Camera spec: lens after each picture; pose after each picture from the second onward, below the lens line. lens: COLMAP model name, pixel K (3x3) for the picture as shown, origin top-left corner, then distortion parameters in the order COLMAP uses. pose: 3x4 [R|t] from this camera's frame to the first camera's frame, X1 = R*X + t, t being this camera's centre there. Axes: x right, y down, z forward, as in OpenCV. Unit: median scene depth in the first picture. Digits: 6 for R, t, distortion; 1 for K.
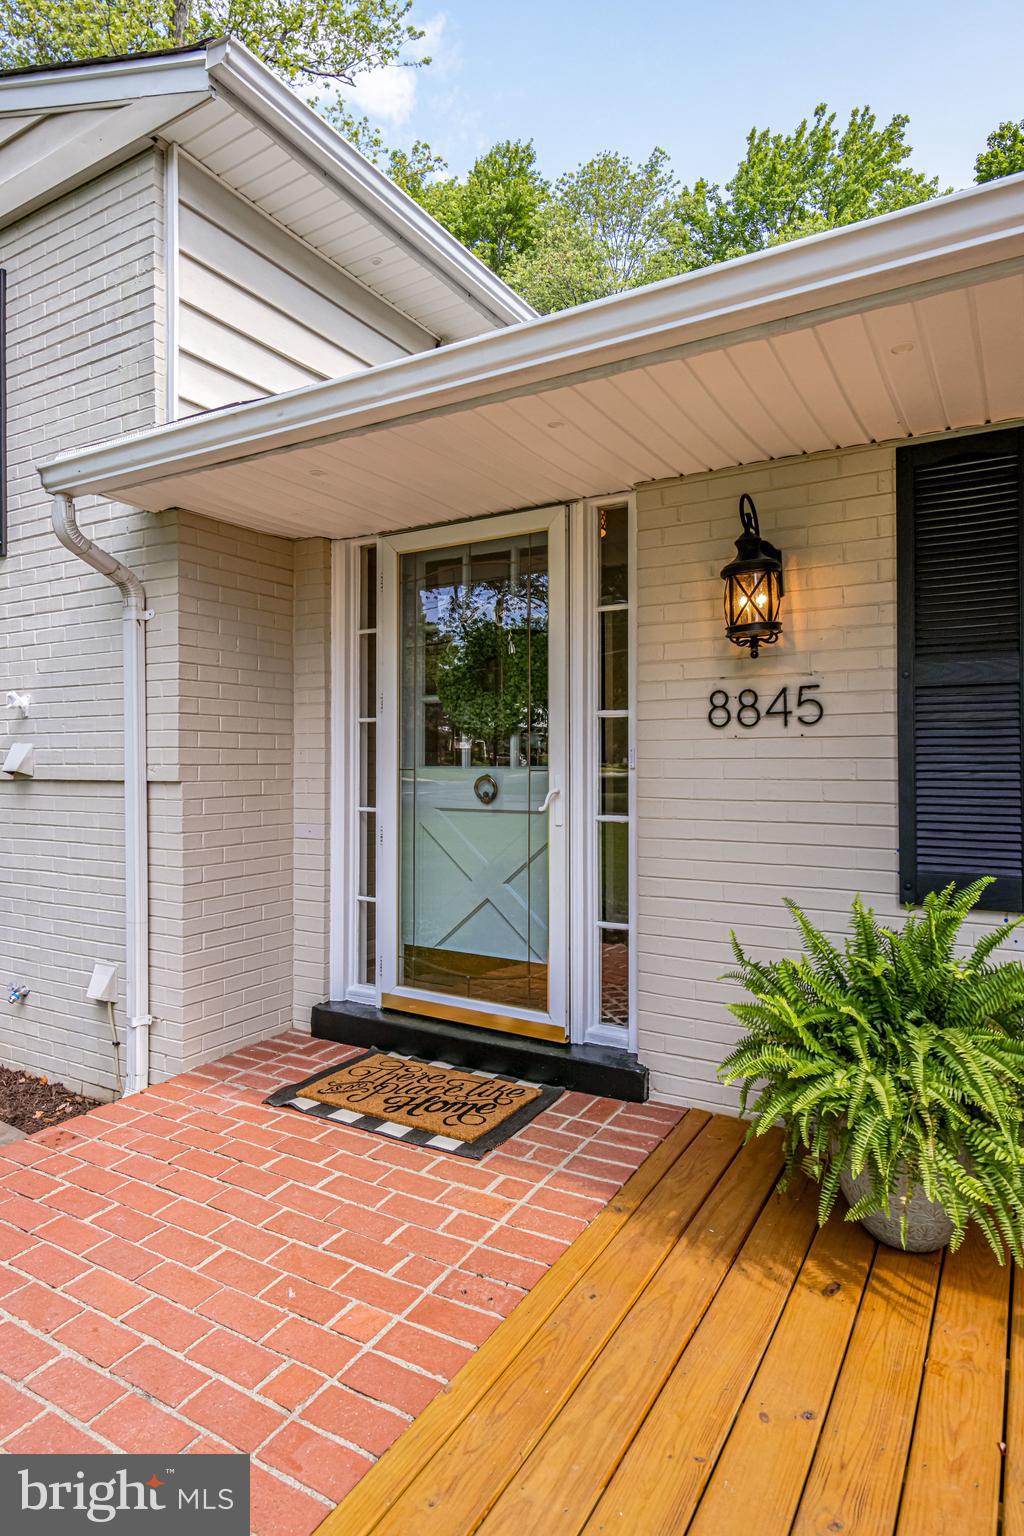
lens RADIAL K [[882.2, 0, 505.6], [0, 882.2, 751.0], [0, 0, 1]] dist [0.025413, -0.000671]
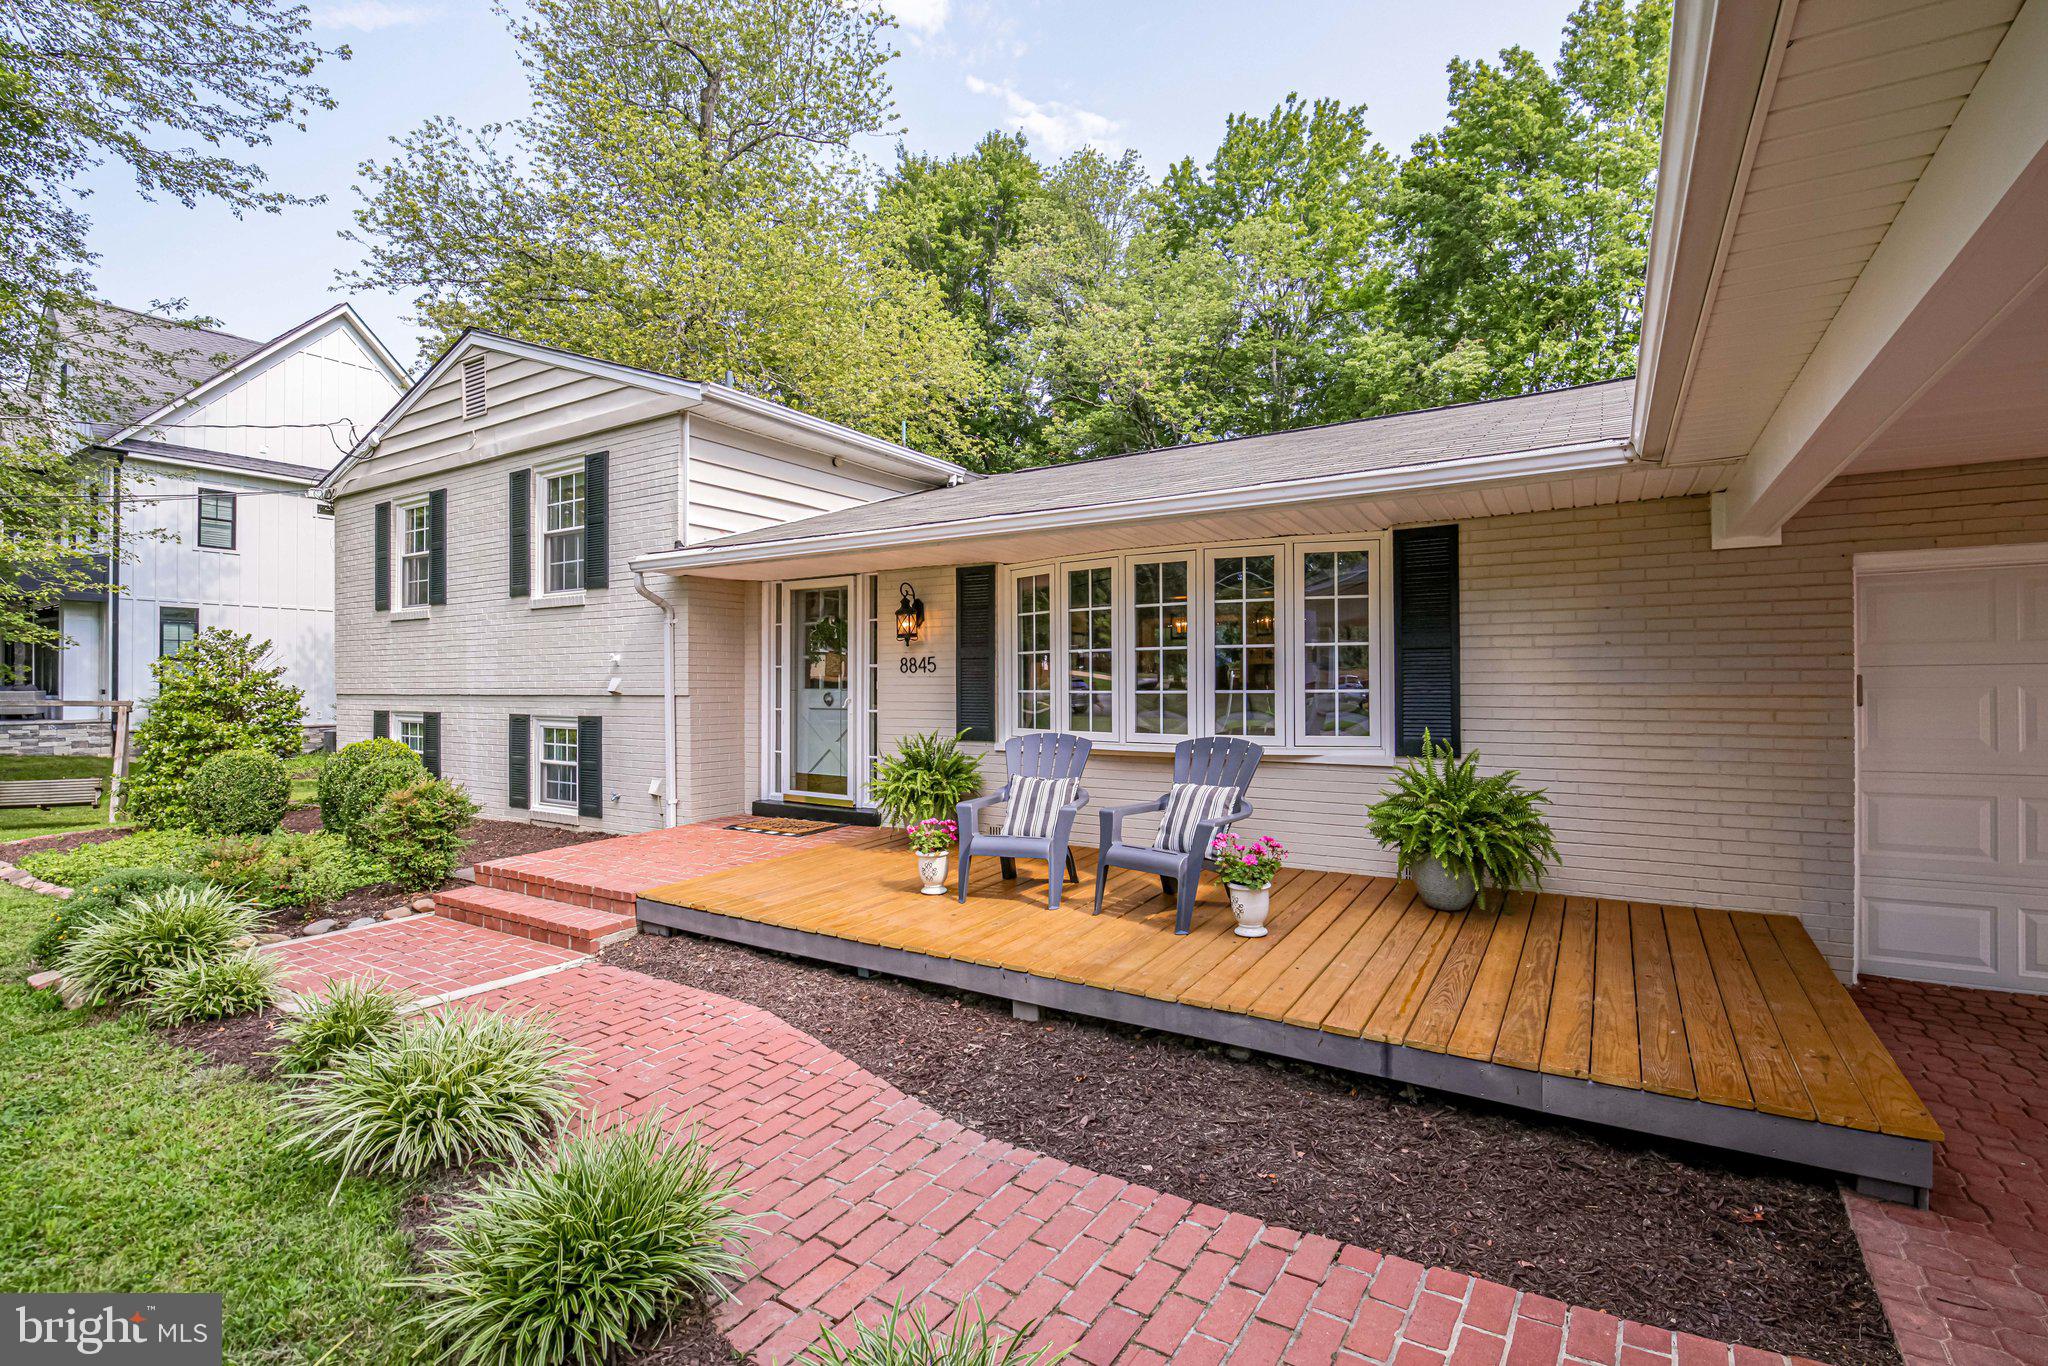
lens RADIAL K [[898.4, 0, 1034.4], [0, 898.4, 683.4], [0, 0, 1]] dist [0.000262, 0.000115]
pose [[0.999918, 0.000318, -0.012790, 0.510483], [-0.000231, 0.999977, 0.006785, -0.011144], [0.012792, -0.006782, 0.999895, -1.204170]]
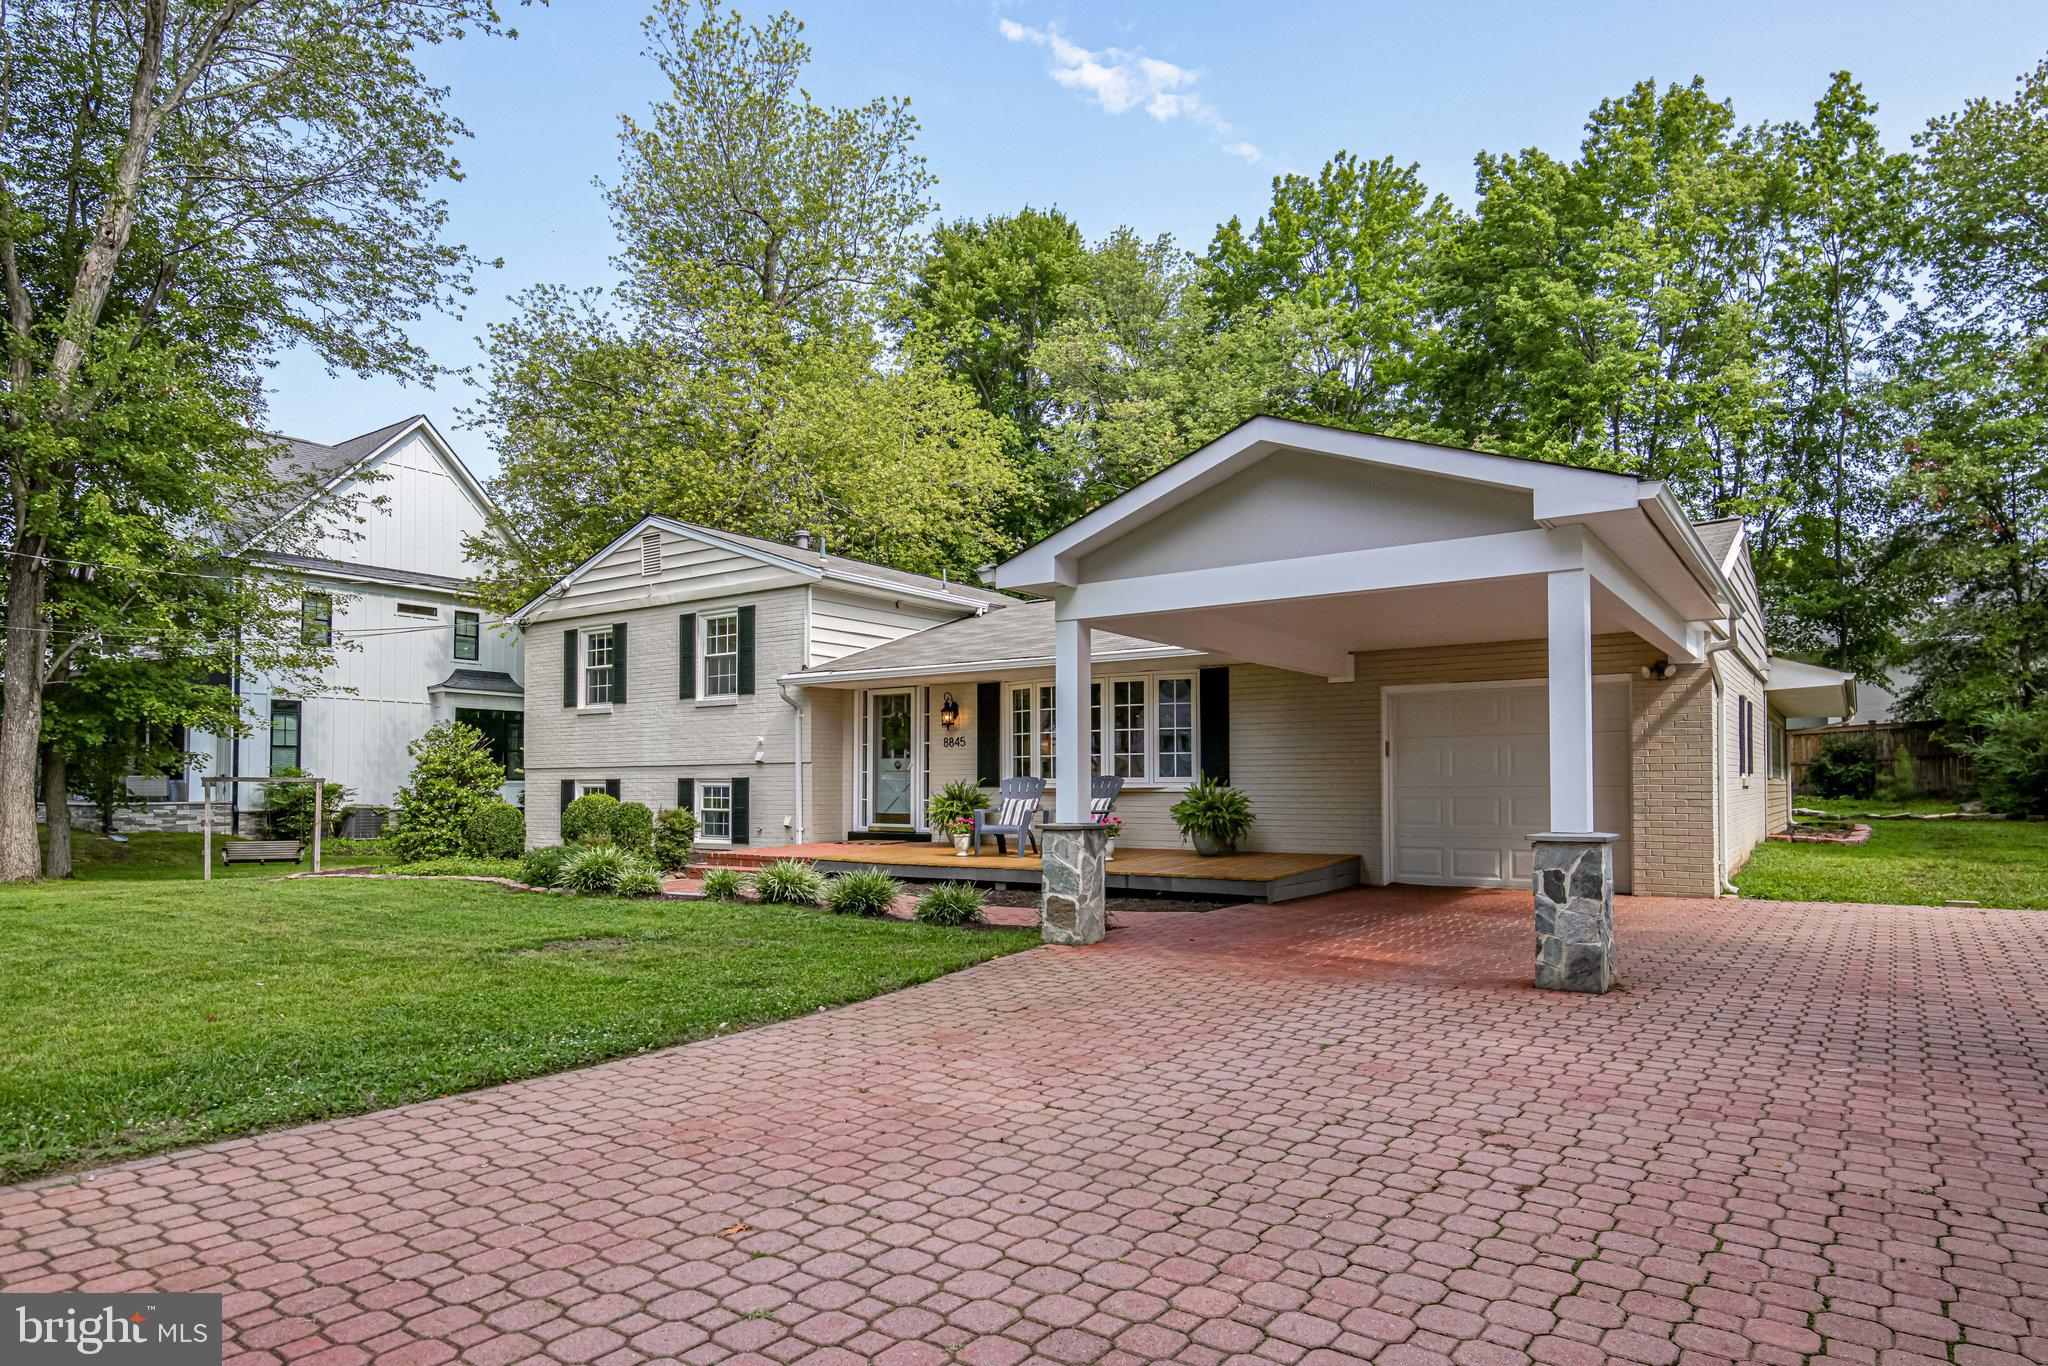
lens RADIAL K [[1169.0, 0, 1025.2], [0, 1169.0, 761.8], [0, 0, 1]] dist [0.003068, 0.001502]
pose [[0.996797, -0.000642, -0.079977, 0.825147], [-0.000366, 0.999921, -0.012583, 0.086569], [0.079978, 0.012572, 0.996717, -3.443513]]
